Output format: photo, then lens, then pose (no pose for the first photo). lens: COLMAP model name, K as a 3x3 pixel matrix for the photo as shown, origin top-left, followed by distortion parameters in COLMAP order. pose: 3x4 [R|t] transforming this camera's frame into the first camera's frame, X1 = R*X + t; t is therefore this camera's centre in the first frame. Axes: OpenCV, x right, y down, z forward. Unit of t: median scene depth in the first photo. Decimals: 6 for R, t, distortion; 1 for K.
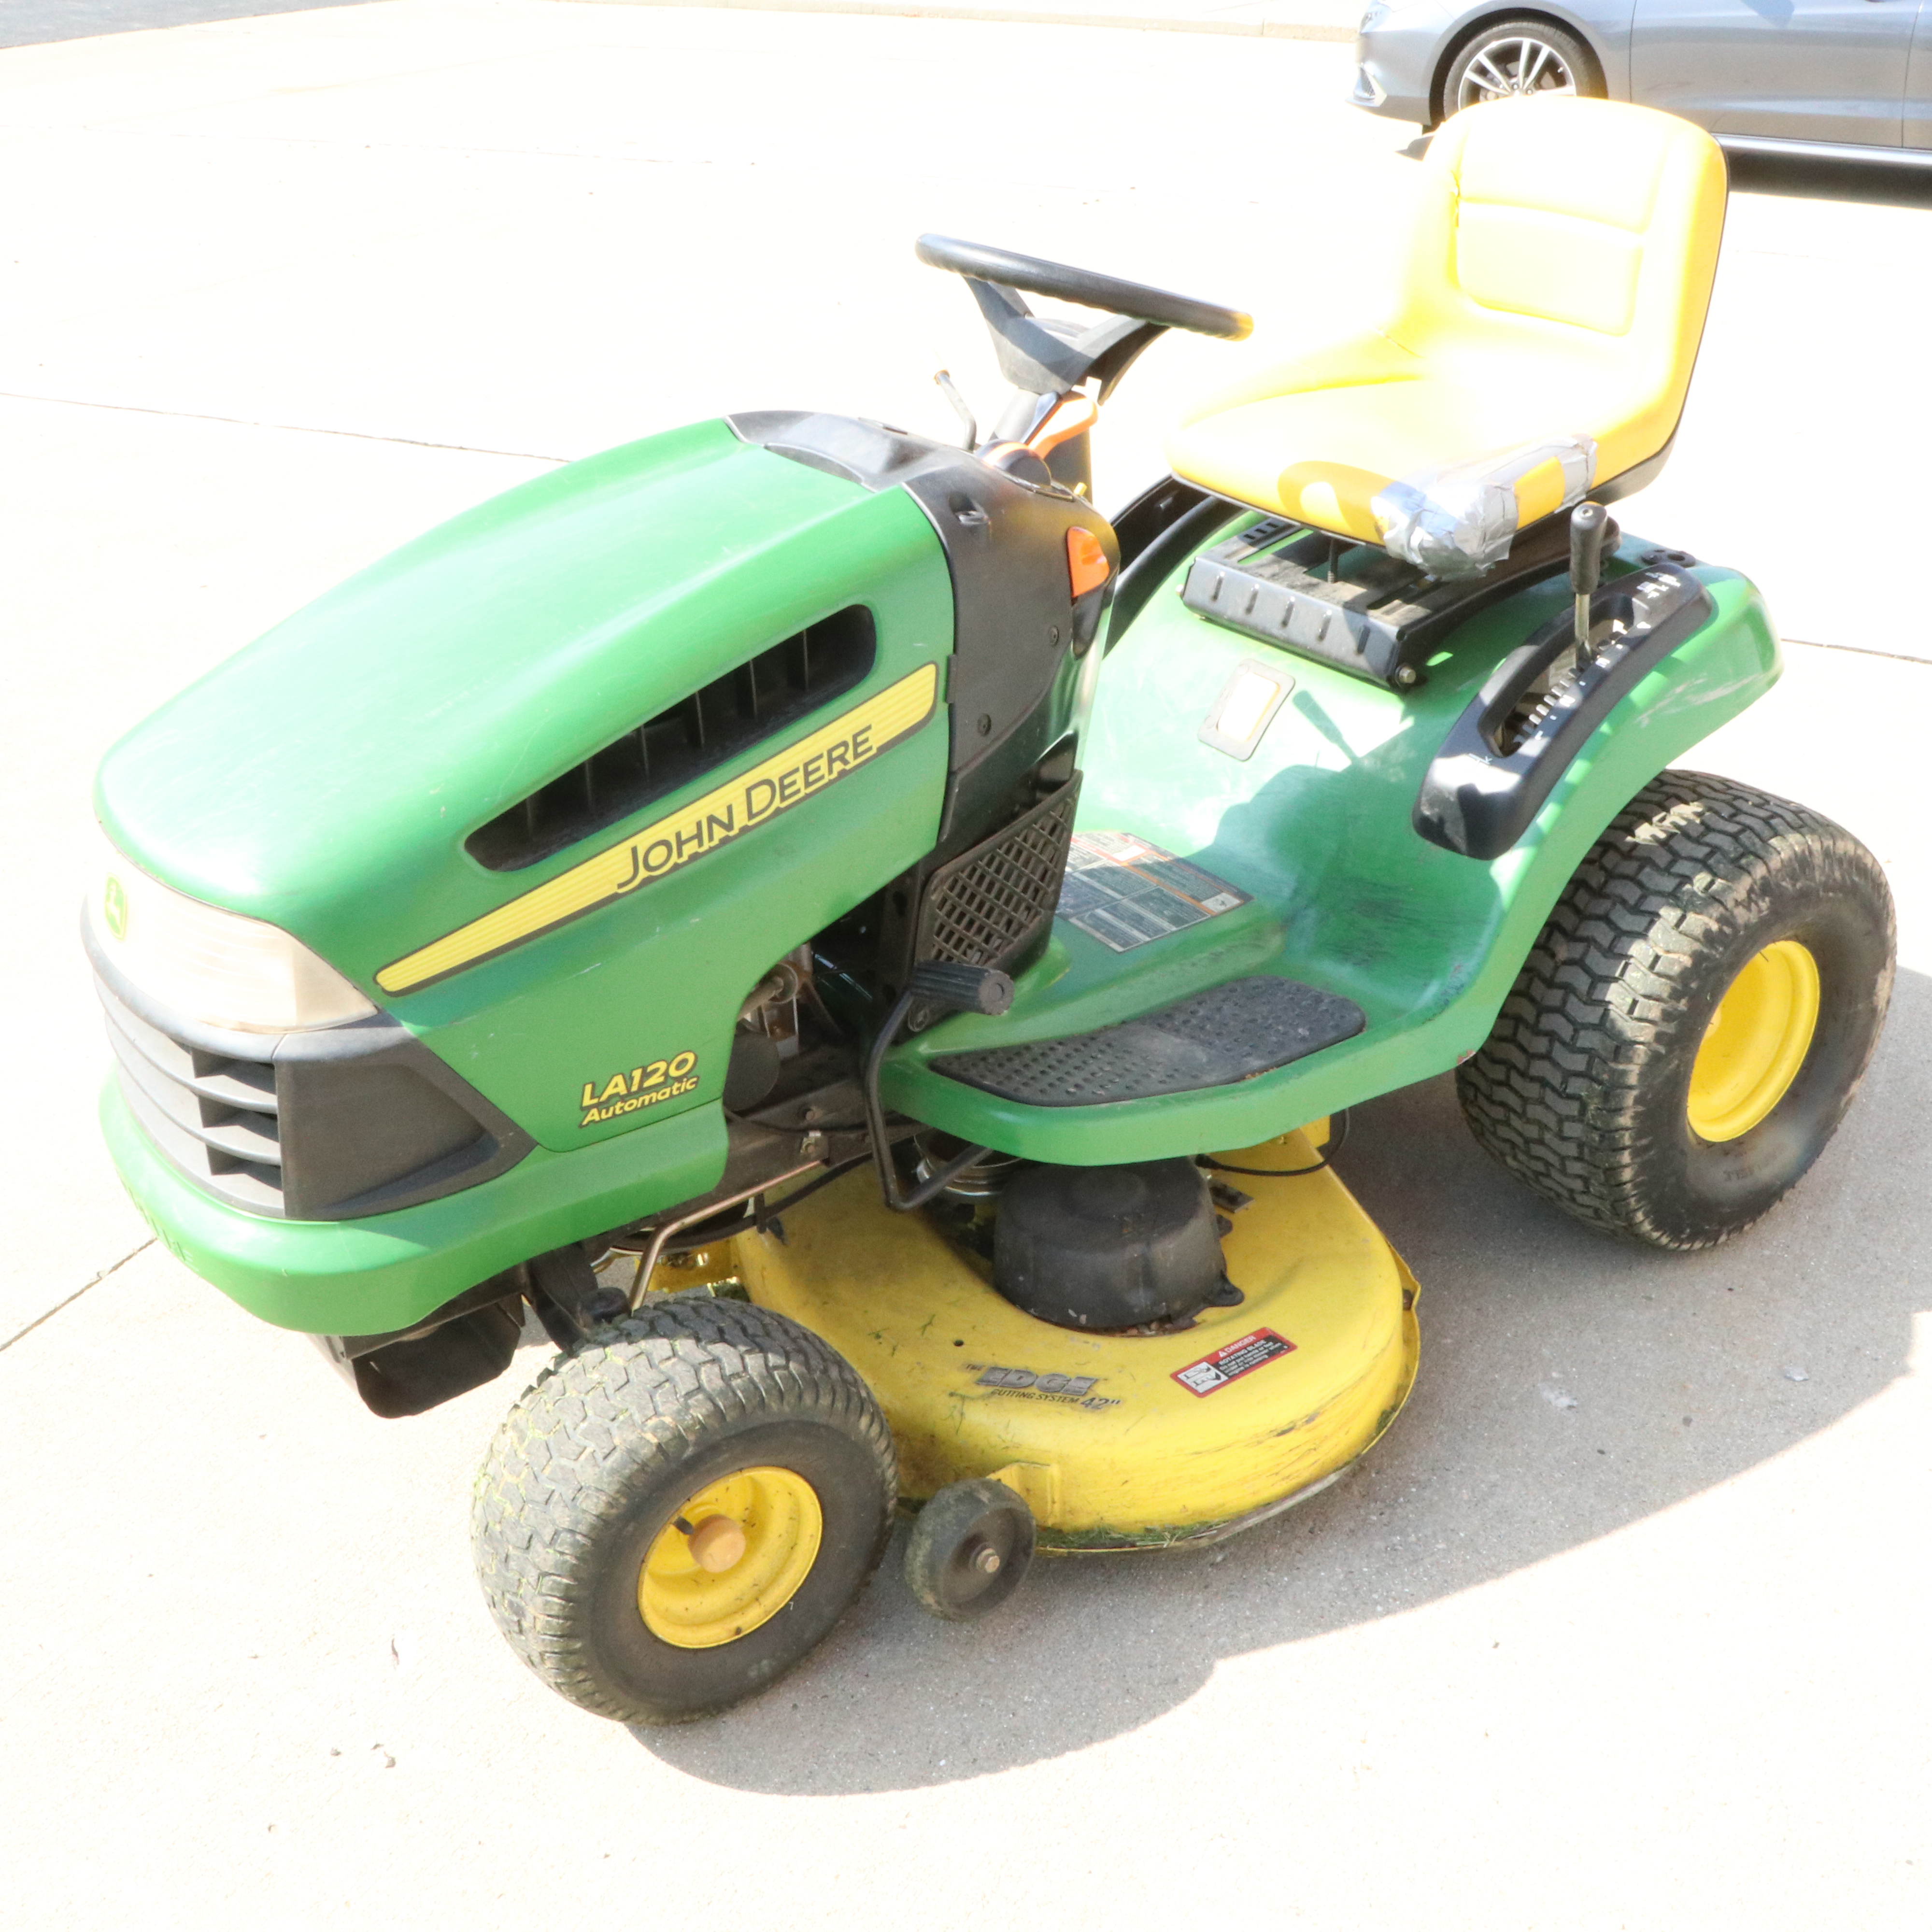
lens RADIAL K [[2378.5, 0, 966.0], [0, 2378.5, 966.0], [0, 0, 1]] dist [-0.191804, 0.201915]
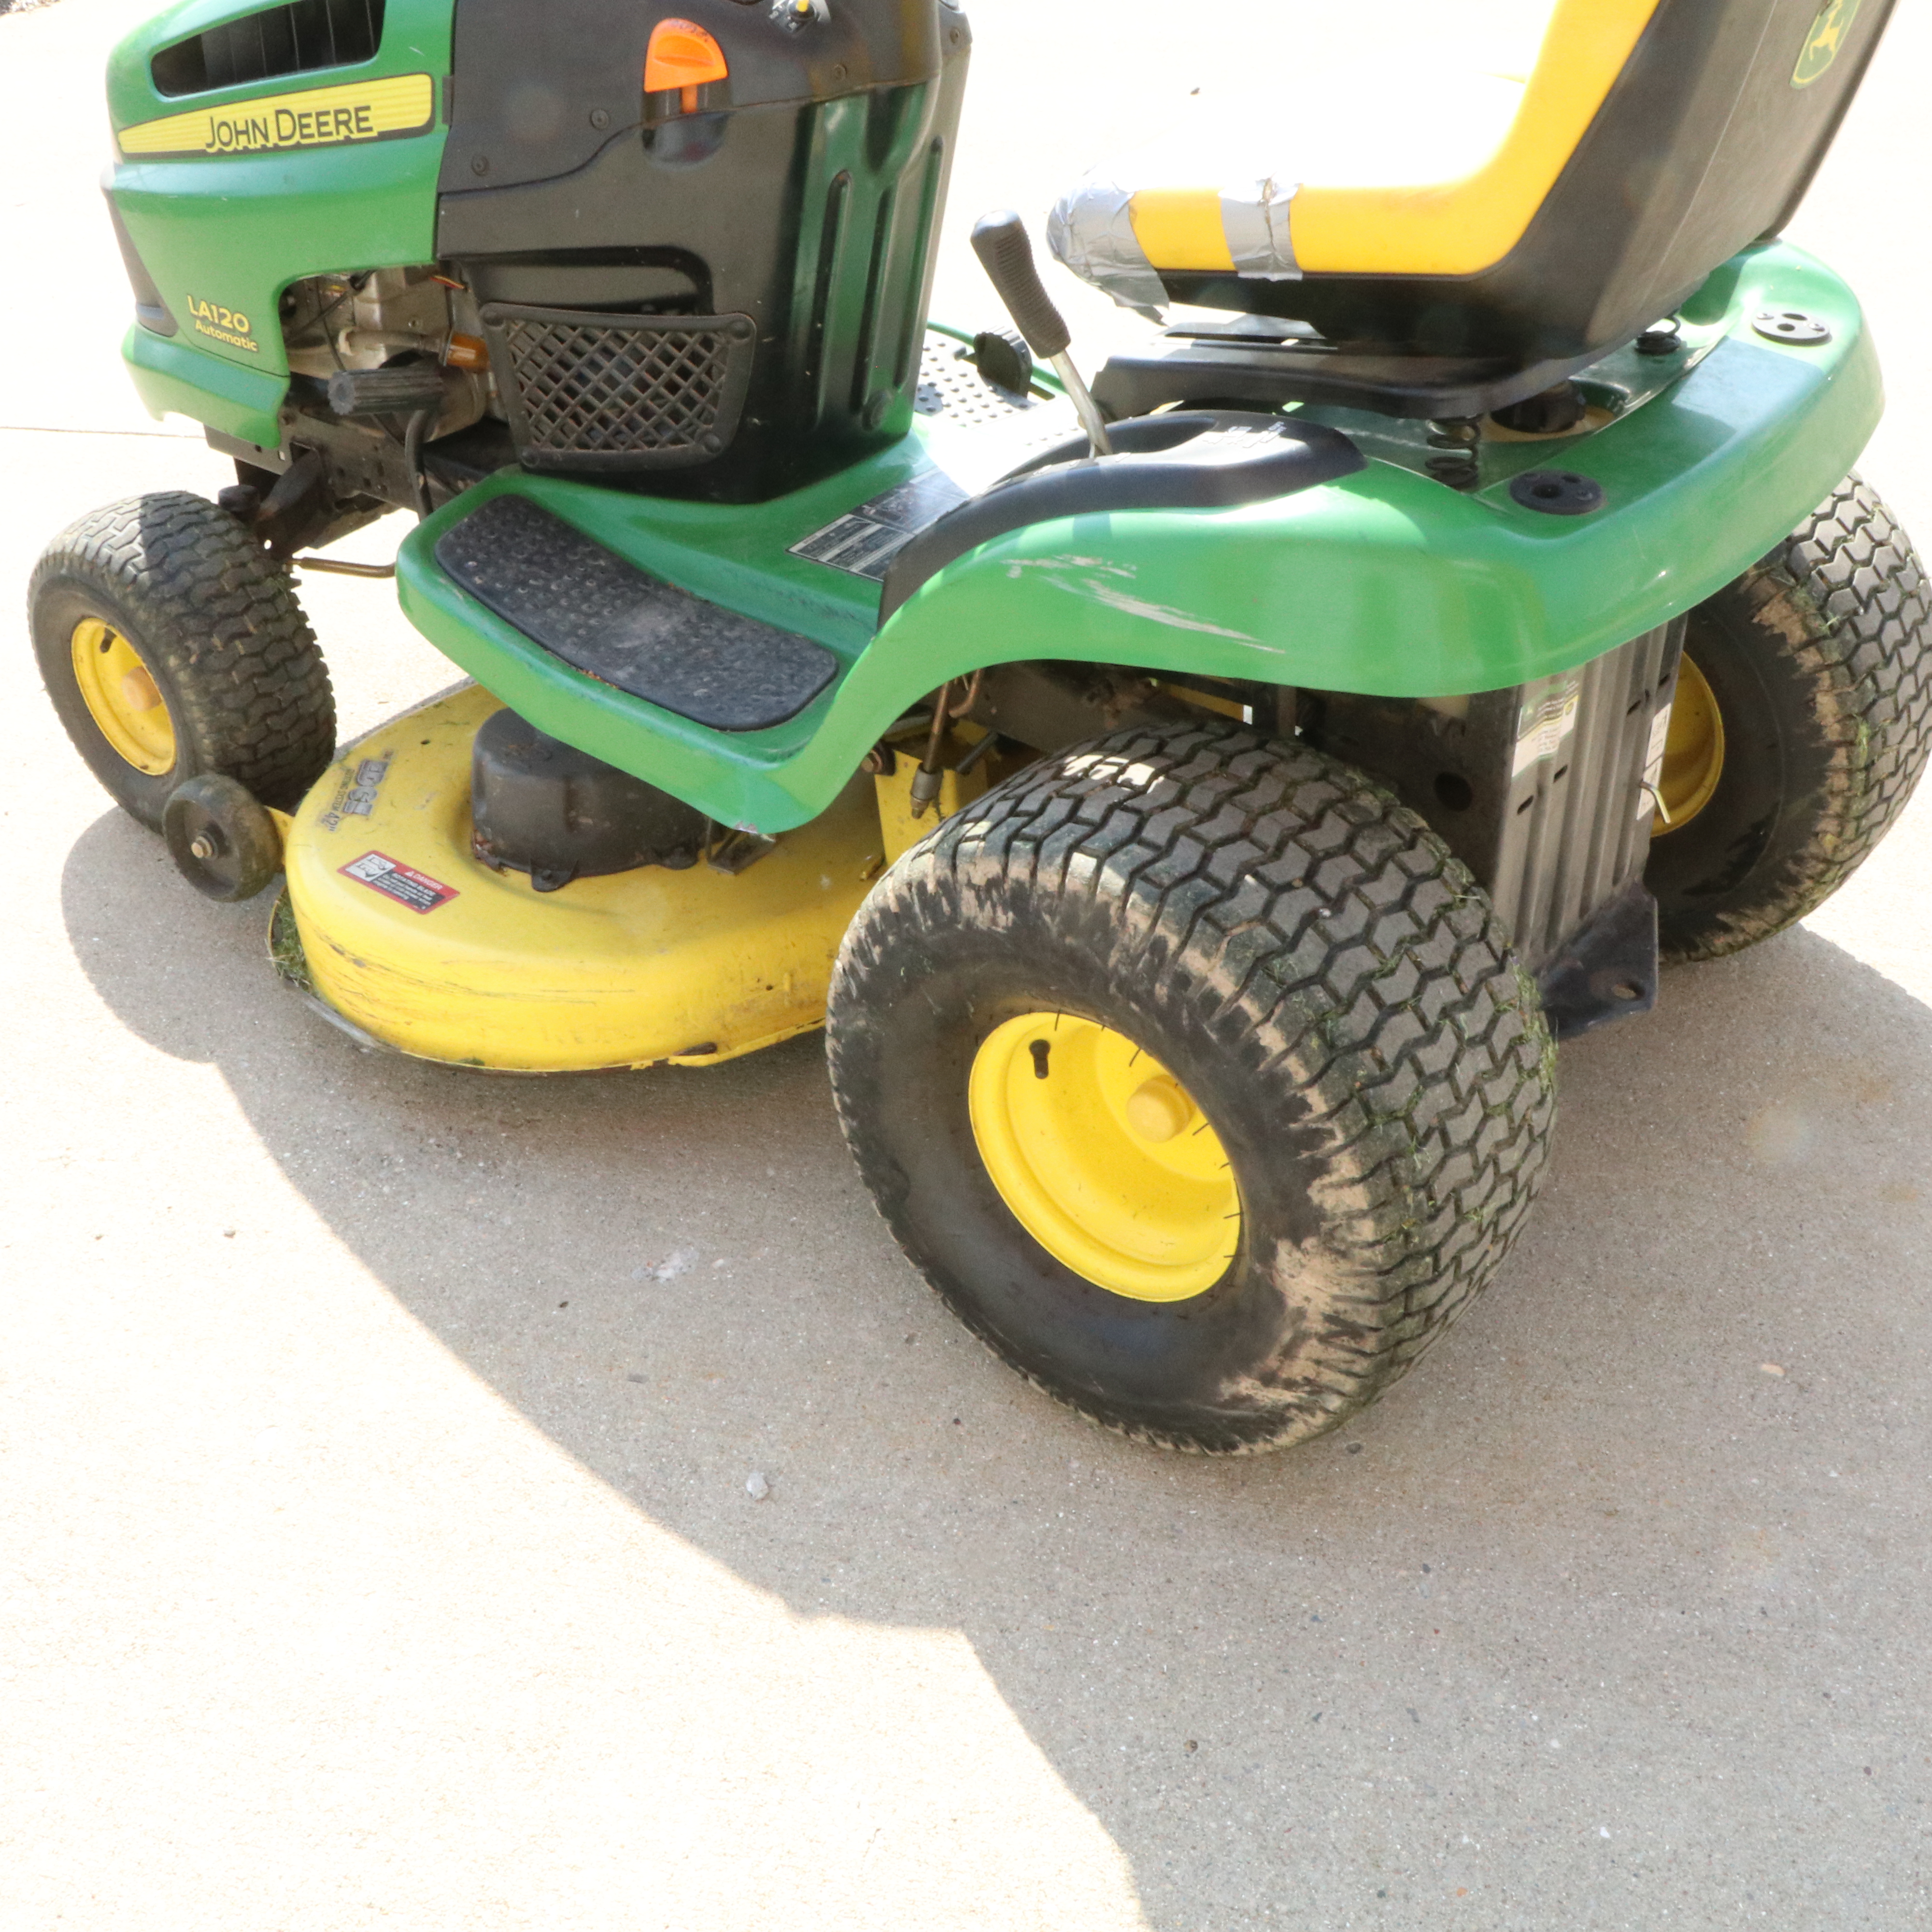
lens RADIAL K [[2378.5, 0, 966.0], [0, 2378.5, 966.0], [0, 0, 1]] dist [-0.191804, 0.201915]
pose [[0.257517, 0.571960, -0.778811, 1.055840], [-0.433080, 0.788826, 0.436114, -0.365599], [0.863786, 0.224981, 0.450840, 0.863341]]
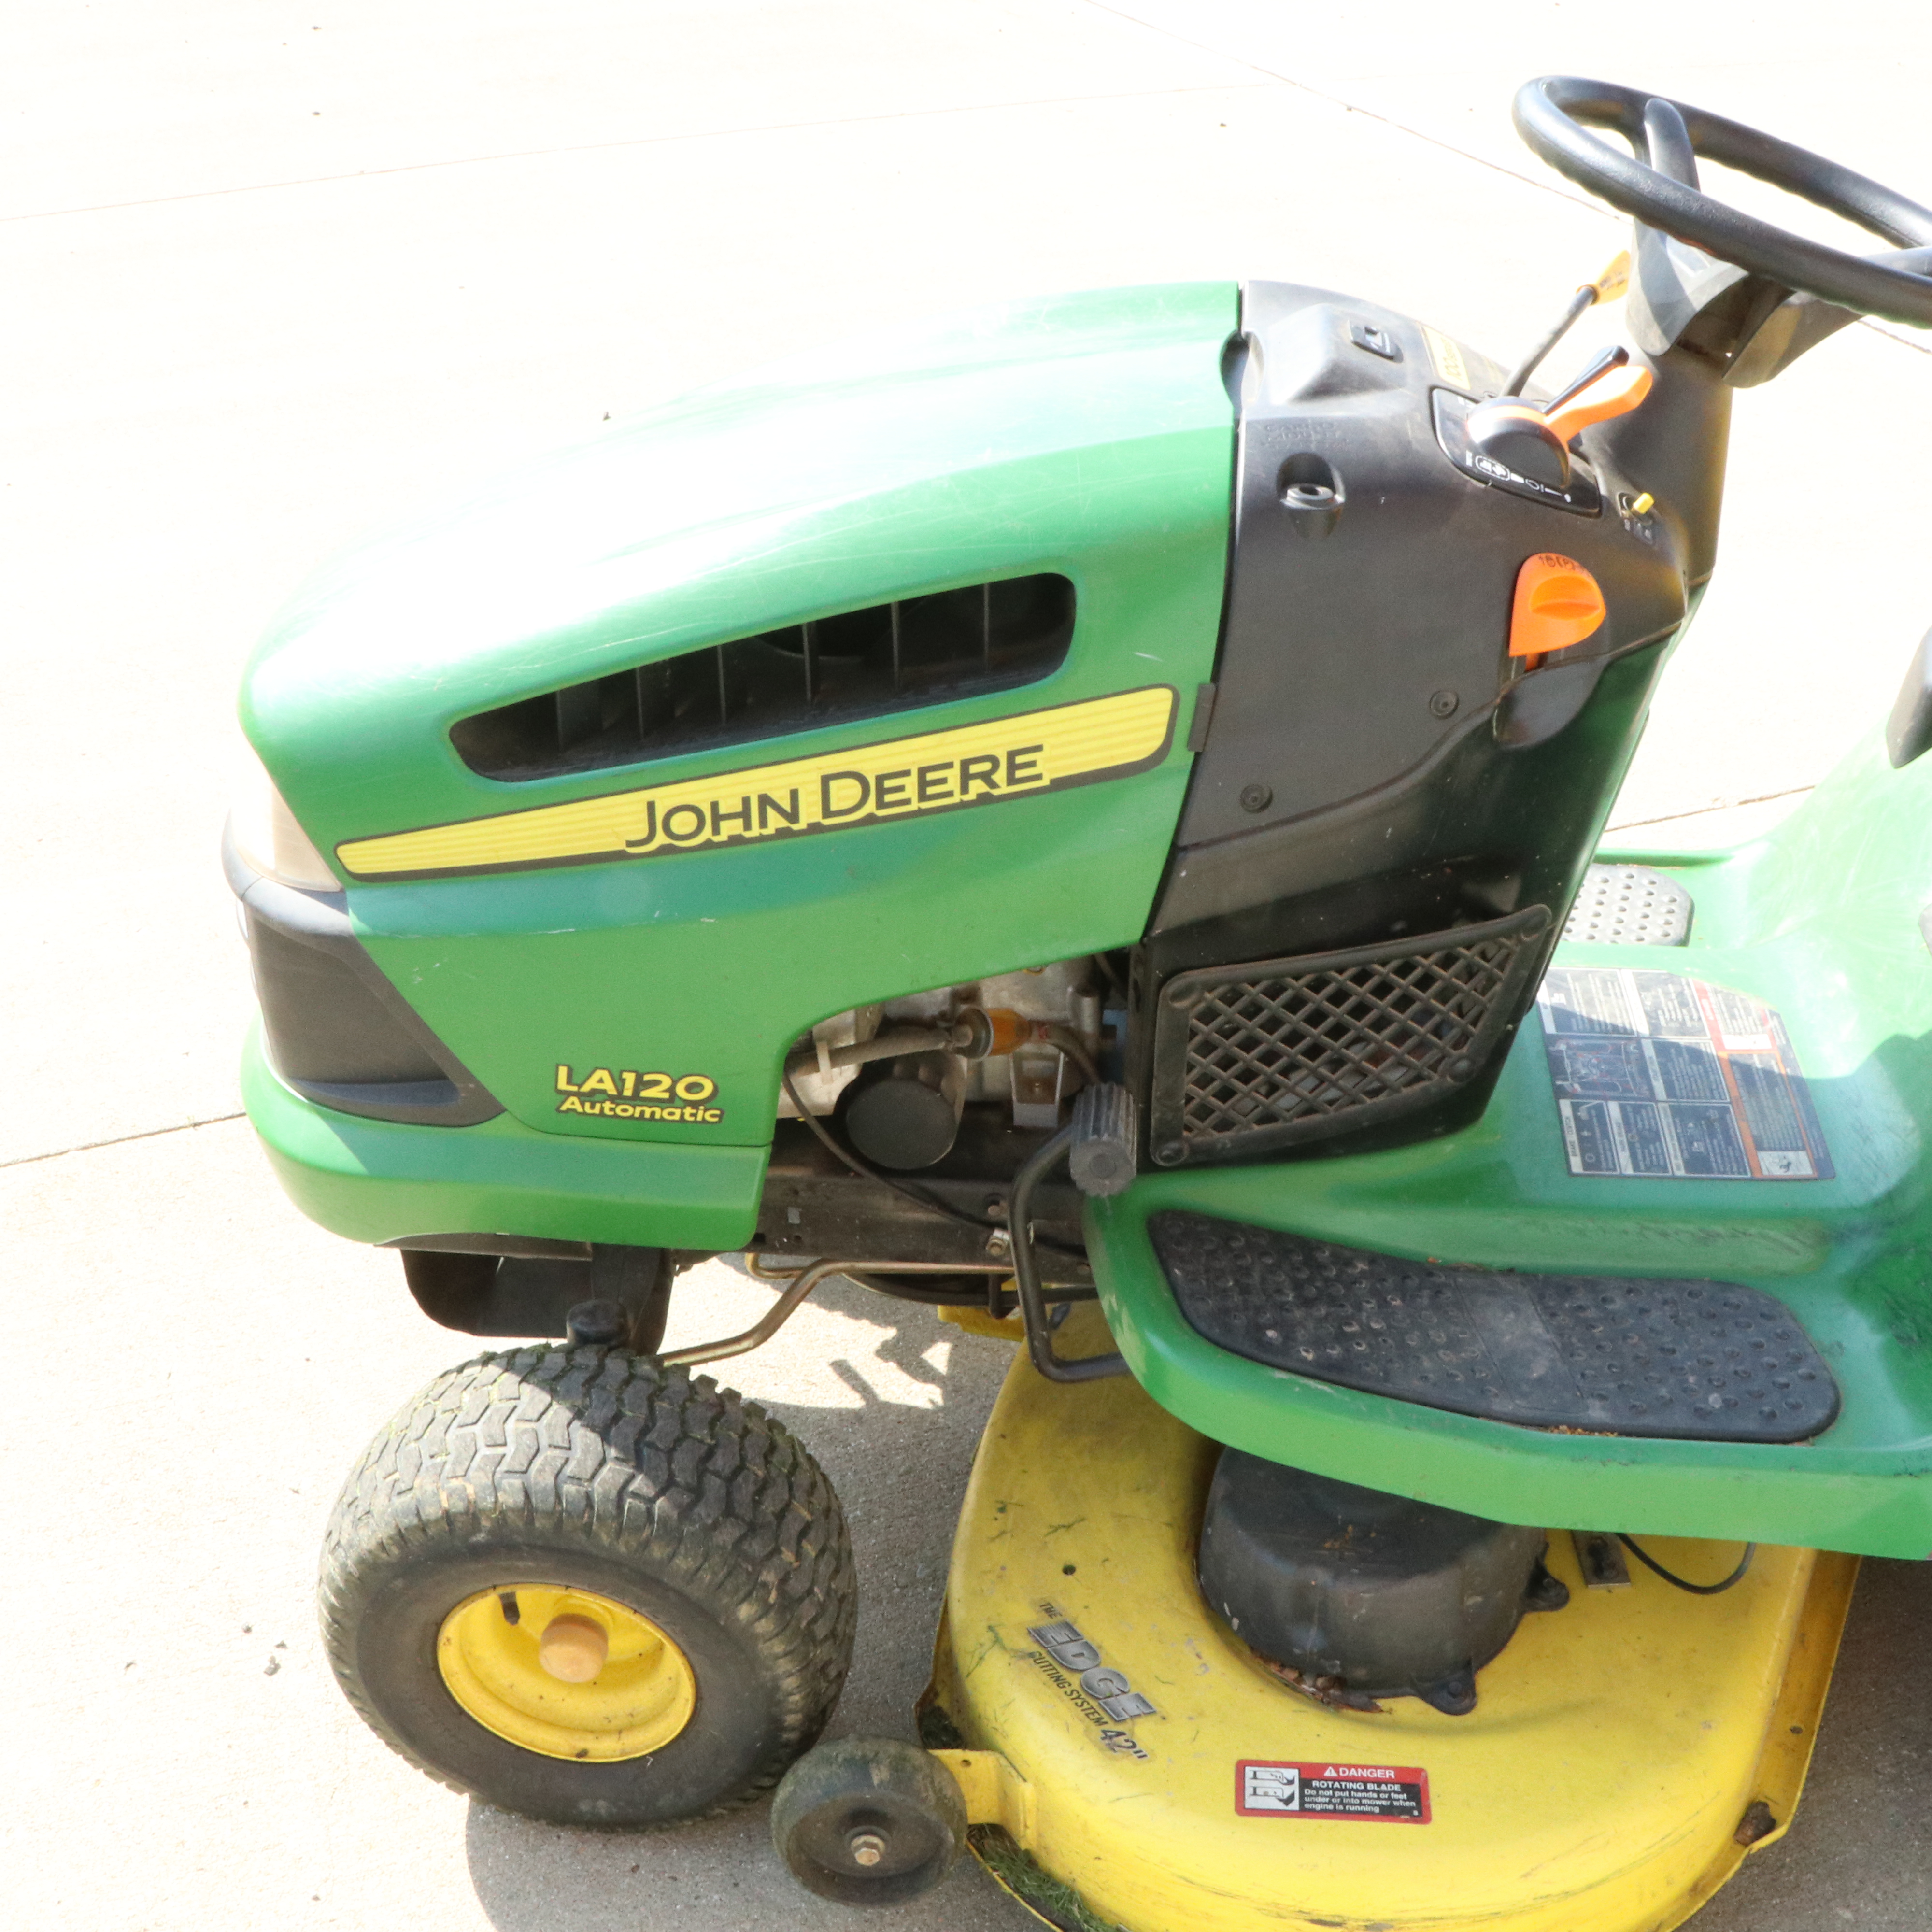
lens RADIAL K [[2378.5, 0, 966.0], [0, 2378.5, 966.0], [0, 0, 1]] dist [-0.191804, 0.201915]
pose [[0.743545, 0.359991, -0.563514, 0.366005], [-0.308819, 0.932331, 0.188122, -0.167784], [0.593104, 0.034147, 0.804402, 0.430166]]
